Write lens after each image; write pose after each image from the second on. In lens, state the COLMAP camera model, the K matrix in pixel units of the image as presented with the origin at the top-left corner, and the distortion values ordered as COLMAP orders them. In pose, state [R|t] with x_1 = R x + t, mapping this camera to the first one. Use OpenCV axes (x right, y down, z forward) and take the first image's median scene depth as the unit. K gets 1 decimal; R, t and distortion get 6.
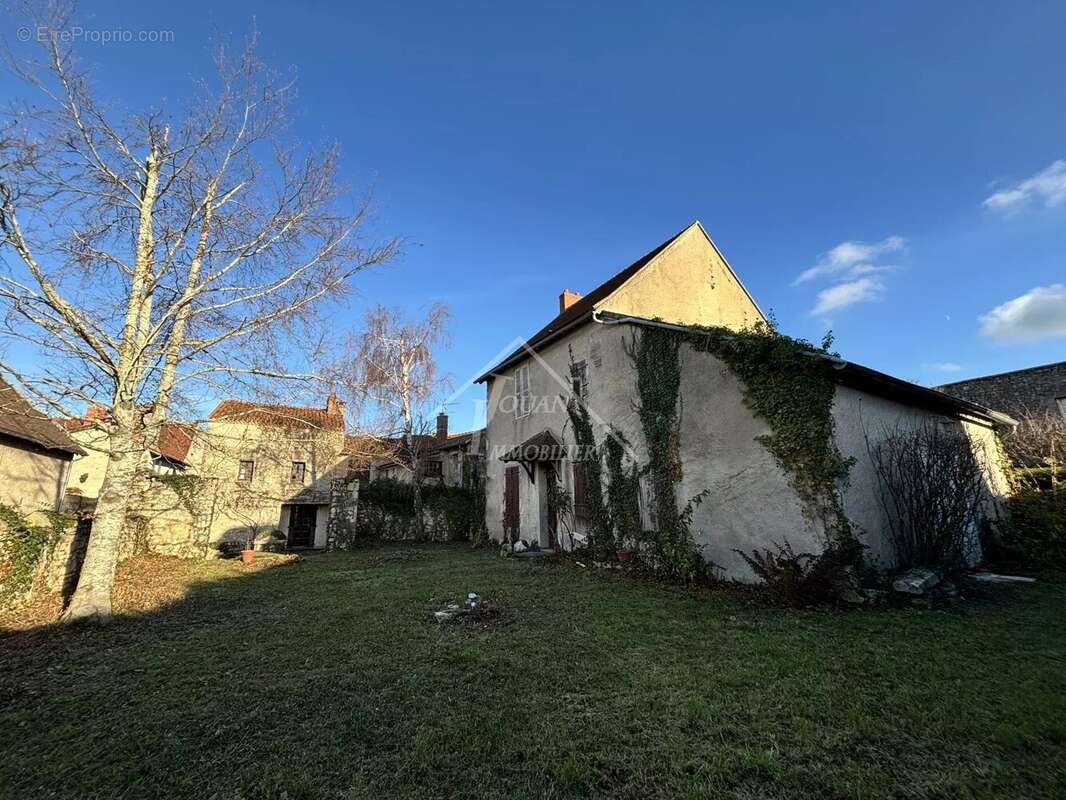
lens RADIAL K [[421.3, 0, 534.3], [0, 421.3, 397.4], [0, 0, 1]] dist [-0.000825, 0.000758]
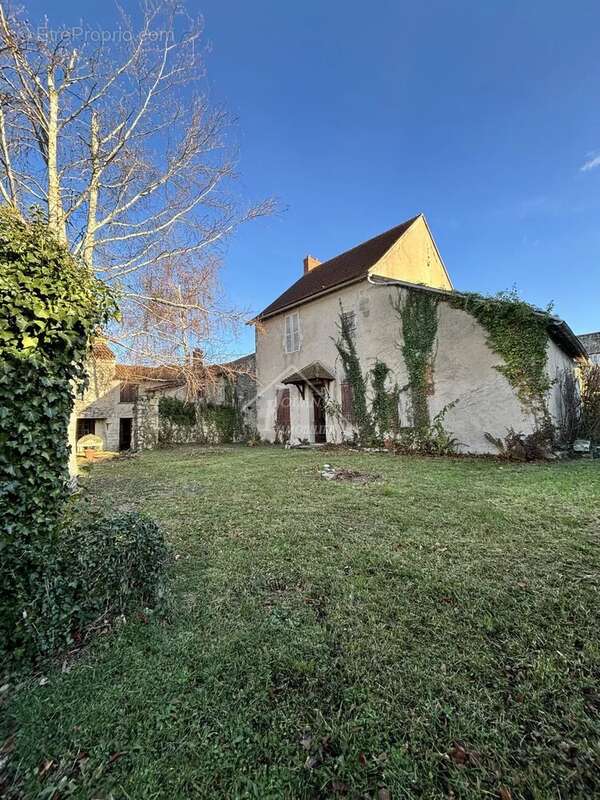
lens RADIAL K [[316.2, 0, 300.0], [0, 316.2, 400.0], [0, 0, 1]] dist [-0.000825, 0.000758]
pose [[0.977032, 0.007546, 0.212958, -0.323196], [-0.044878, 0.984245, 0.171020, 0.035313], [-0.208312, -0.176650, 0.961978, -0.014488]]
